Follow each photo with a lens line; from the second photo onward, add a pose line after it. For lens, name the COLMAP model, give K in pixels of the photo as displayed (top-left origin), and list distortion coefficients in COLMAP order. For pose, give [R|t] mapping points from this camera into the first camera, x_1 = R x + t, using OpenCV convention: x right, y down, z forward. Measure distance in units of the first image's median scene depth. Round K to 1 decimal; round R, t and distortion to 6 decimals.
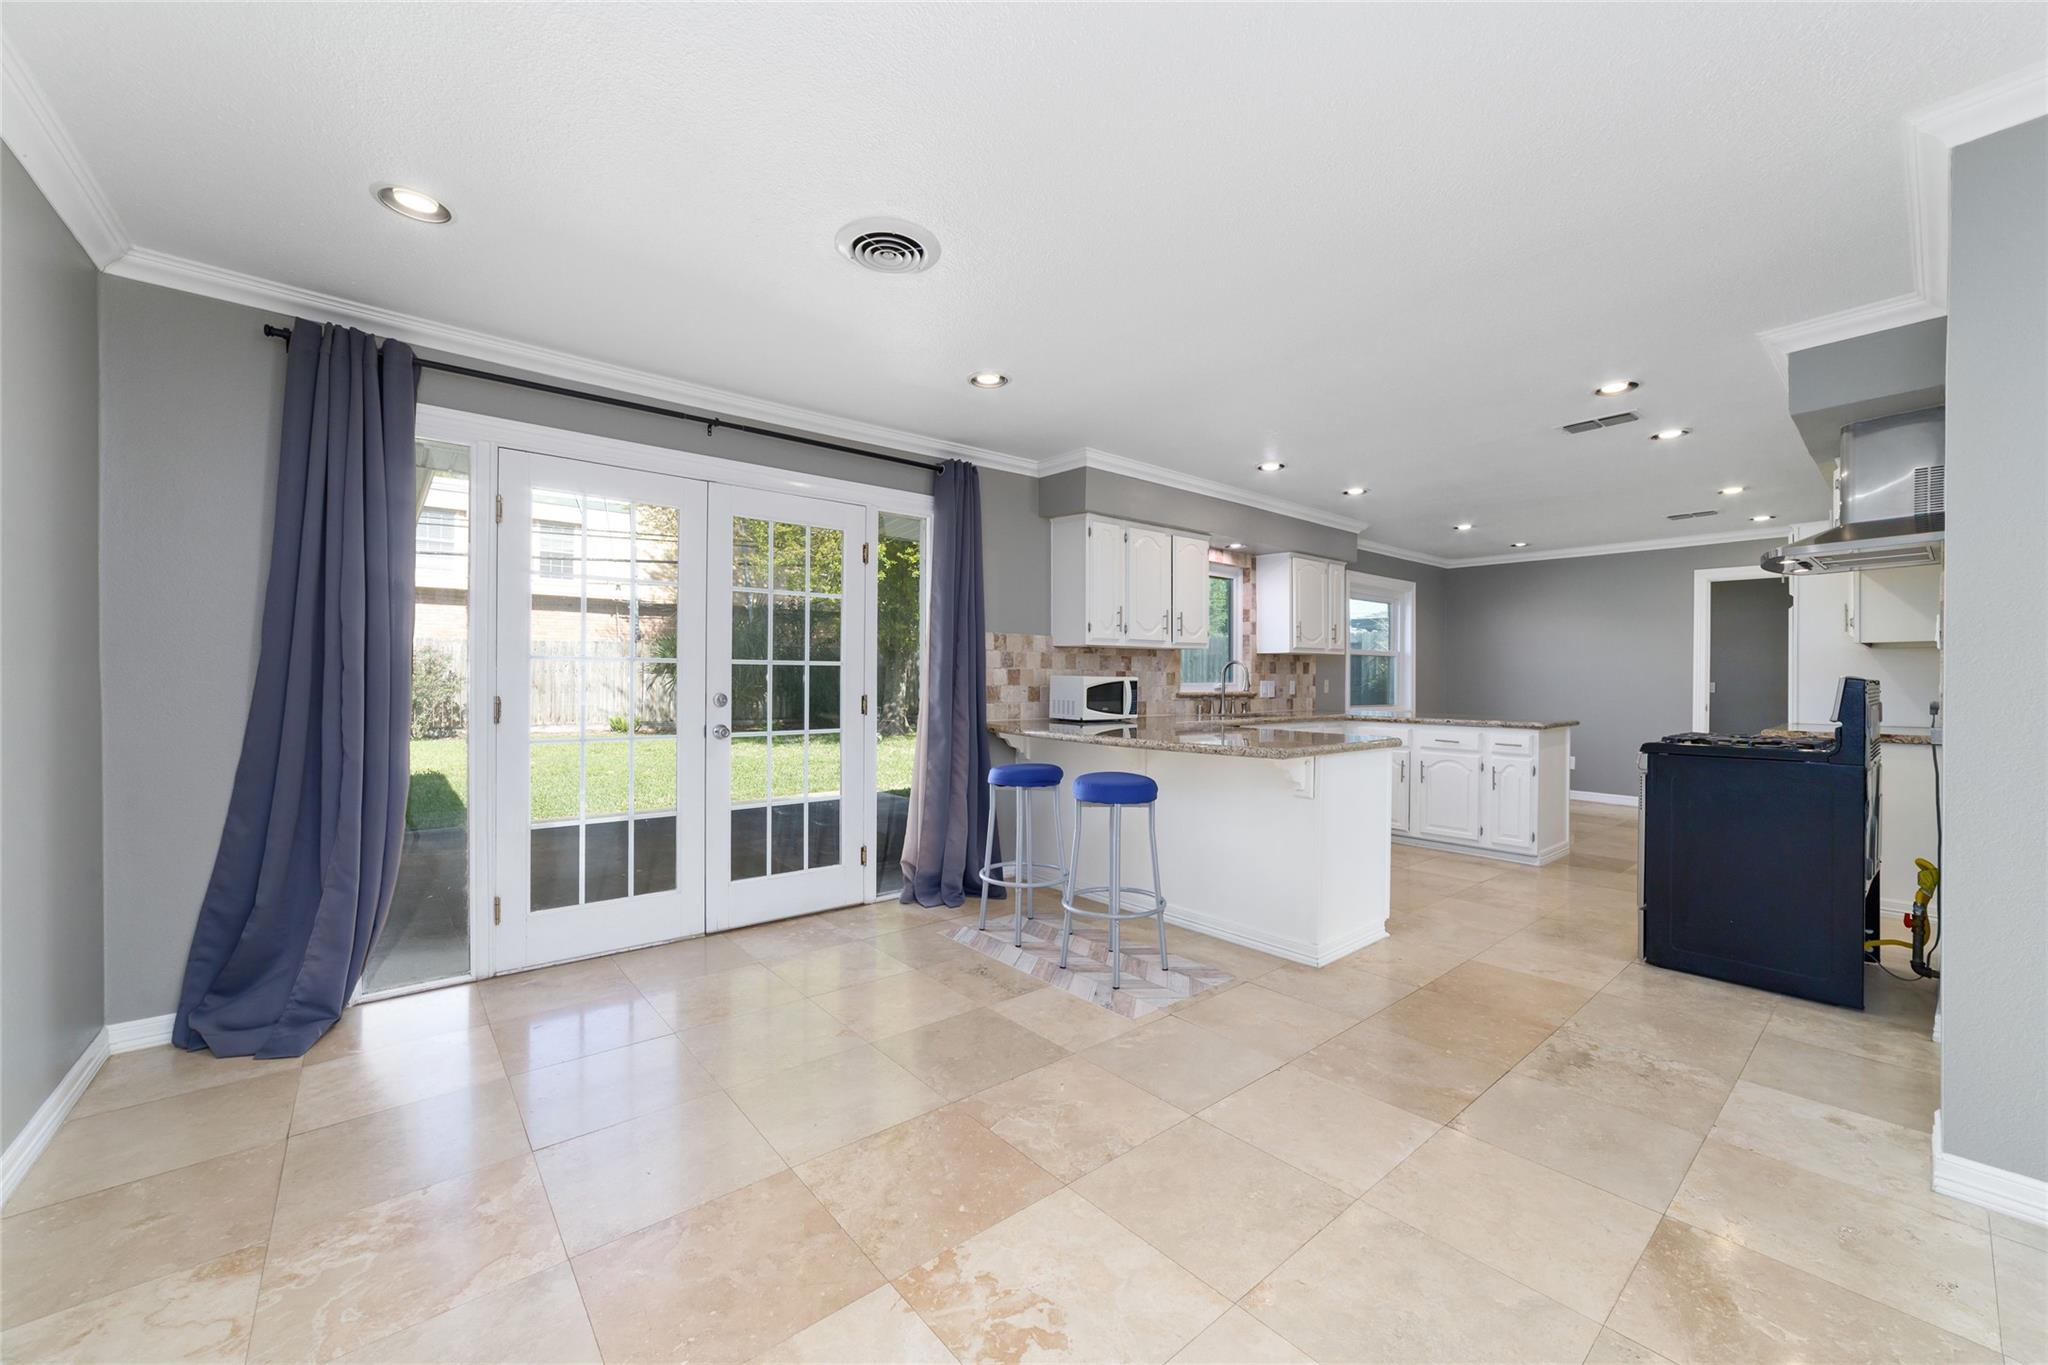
lens RADIAL K [[783.6, 0, 1054.9], [0, 783.6, 683.4], [0, 0, 1]] dist [-0.015954, 0.003974]
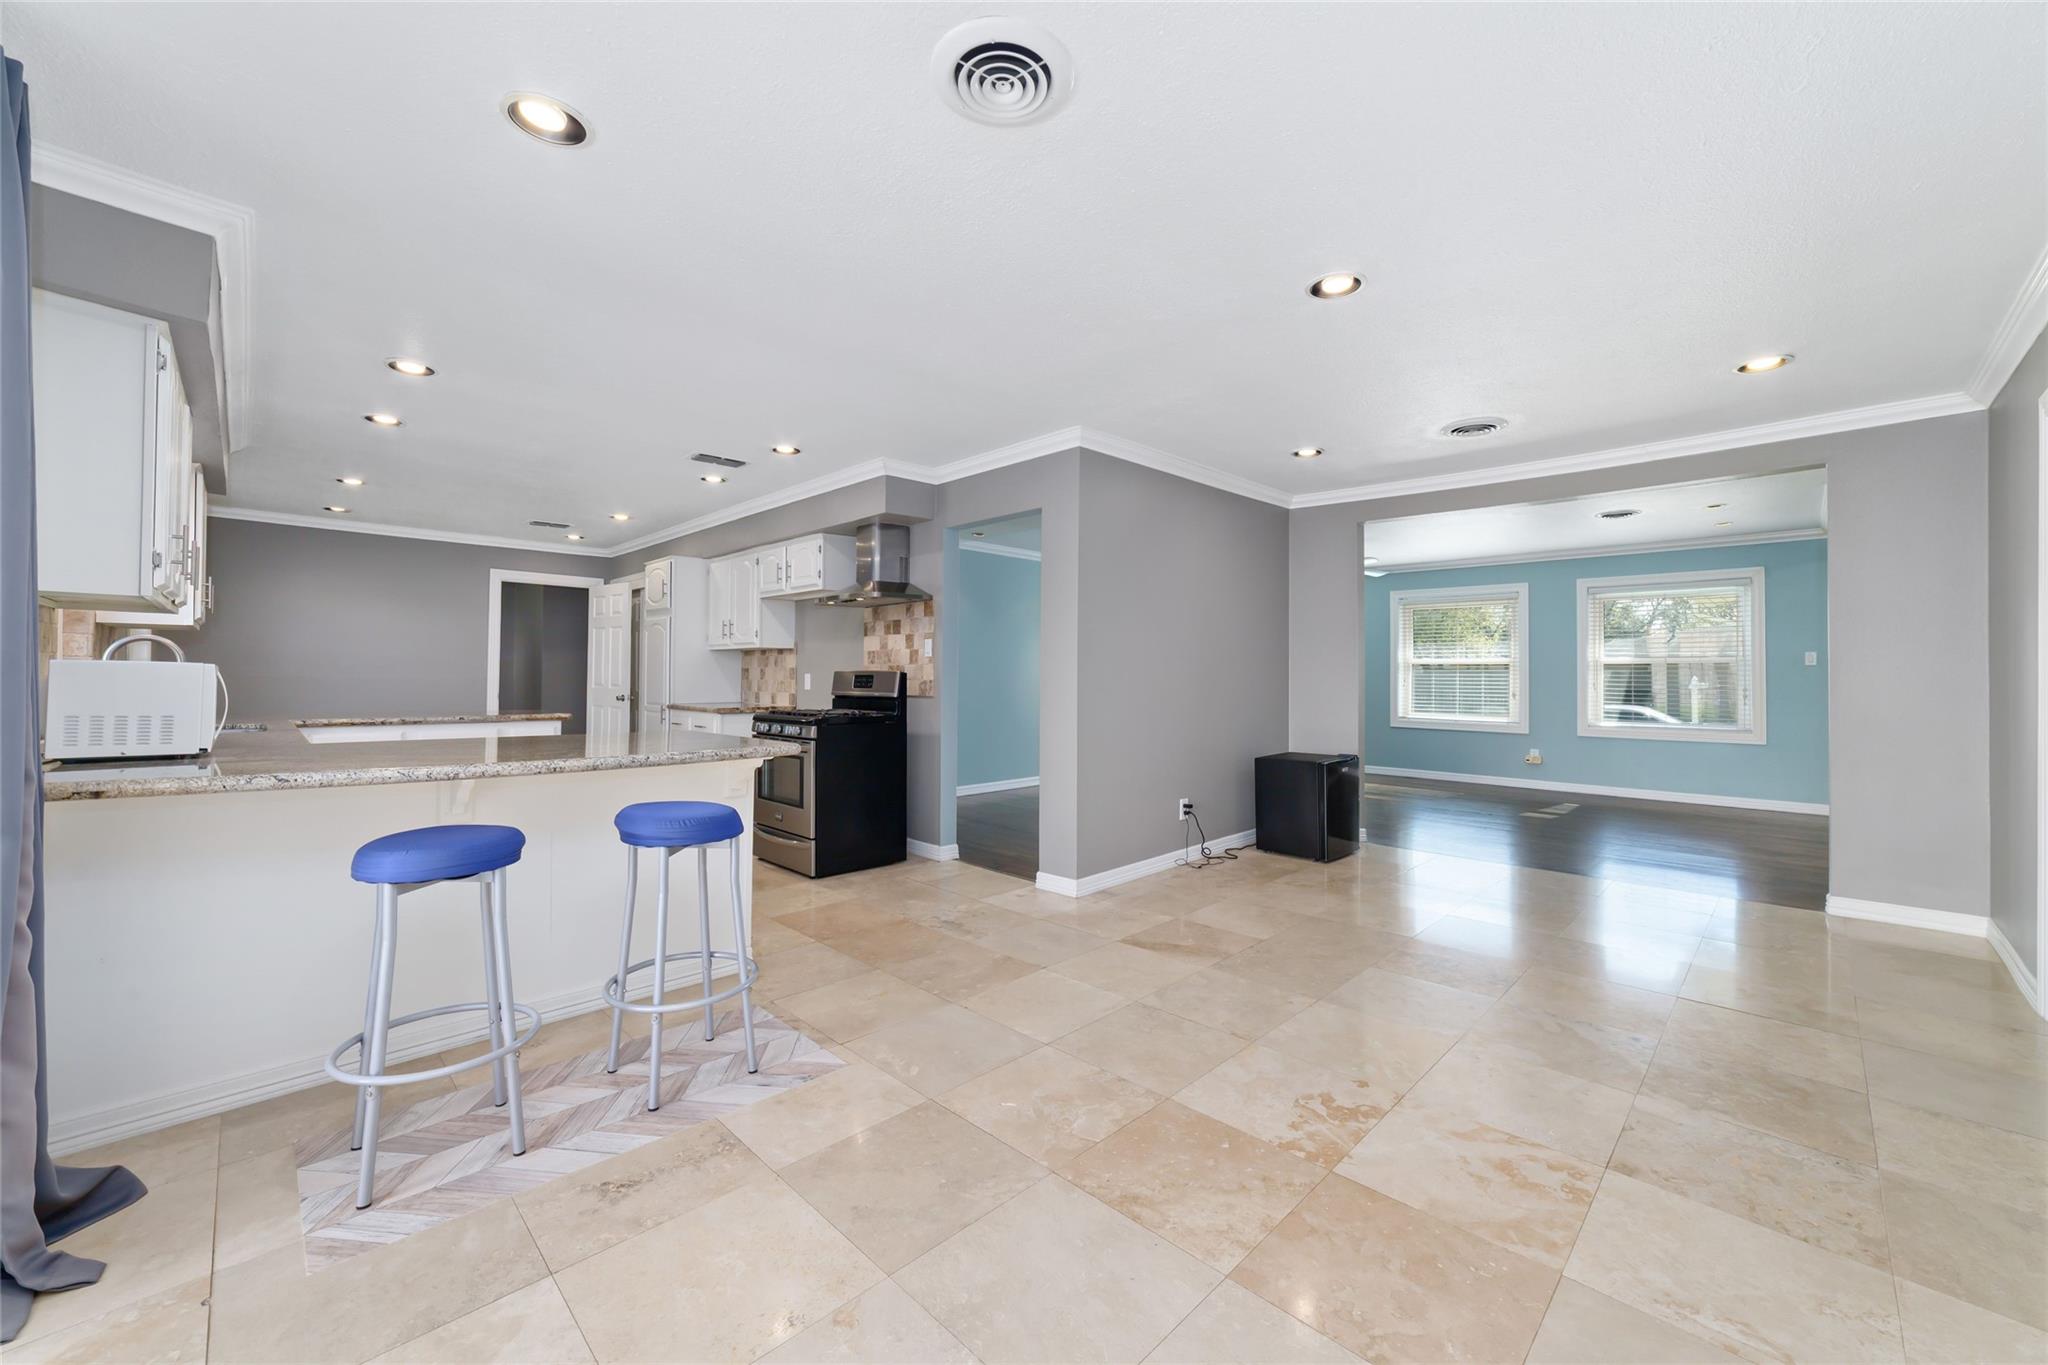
lens RADIAL K [[783.6, 0, 1019.6], [0, 783.6, 668.5], [0, 0, 1]] dist [-0.015954, 0.003974]
pose [[-0.054304, 0.007292, 0.998498, -0.577901], [-0.003753, 0.999965, -0.007507, -0.002850], [-0.998517, -0.004155, -0.054275, 0.638227]]
